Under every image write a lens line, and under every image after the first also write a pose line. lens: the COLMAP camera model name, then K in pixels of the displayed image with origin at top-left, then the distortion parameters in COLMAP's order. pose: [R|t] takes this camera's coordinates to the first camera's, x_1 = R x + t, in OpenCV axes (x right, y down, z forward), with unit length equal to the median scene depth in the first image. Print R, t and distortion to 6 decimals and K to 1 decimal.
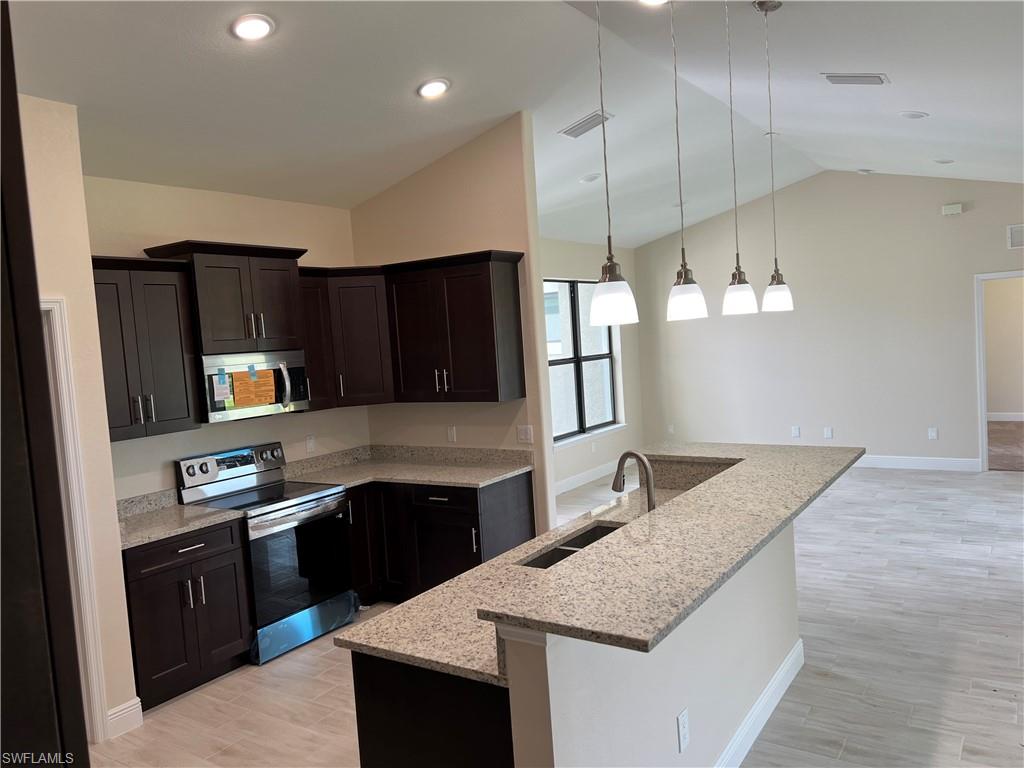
lens RADIAL K [[769.4, 0, 526.3], [0, 769.4, 387.5], [0, 0, 1]] dist [0.027099, -0.005482]
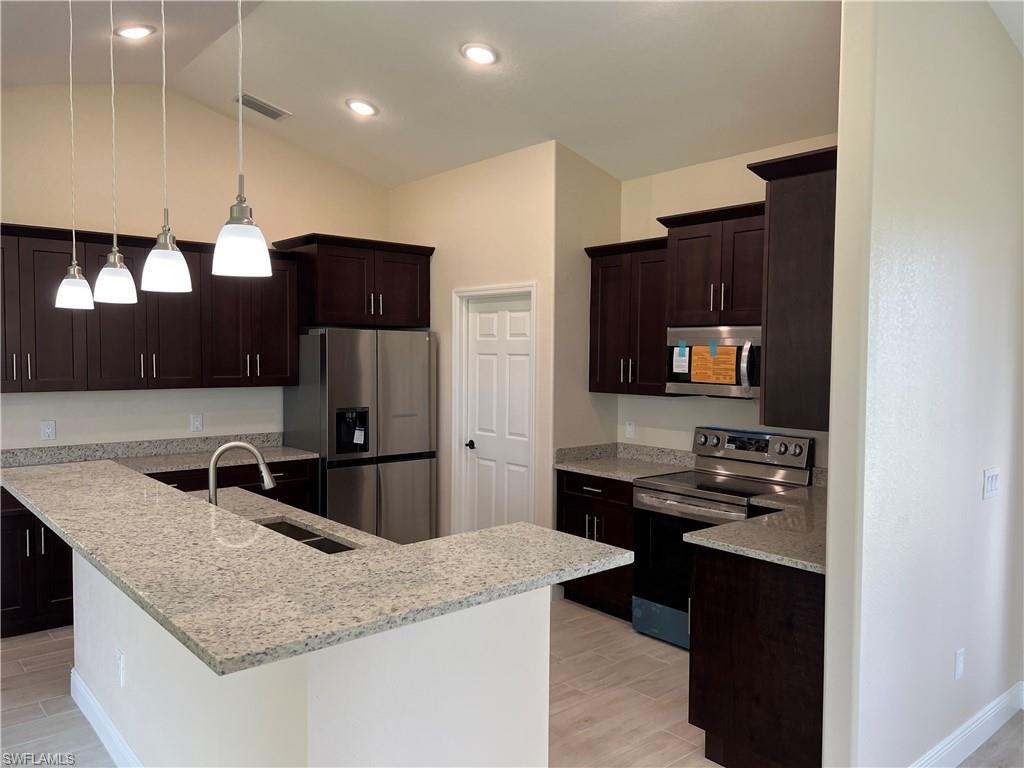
lens RADIAL K [[769.4, 0, 526.3], [0, 769.4, 387.5], [0, 0, 1]] dist [0.027099, -0.005482]
pose [[-0.271352, 0.111574, -0.955991, 0.621495], [-0.050960, 0.990199, 0.130031, -0.084277], [0.961130, 0.084001, -0.263007, 1.075473]]
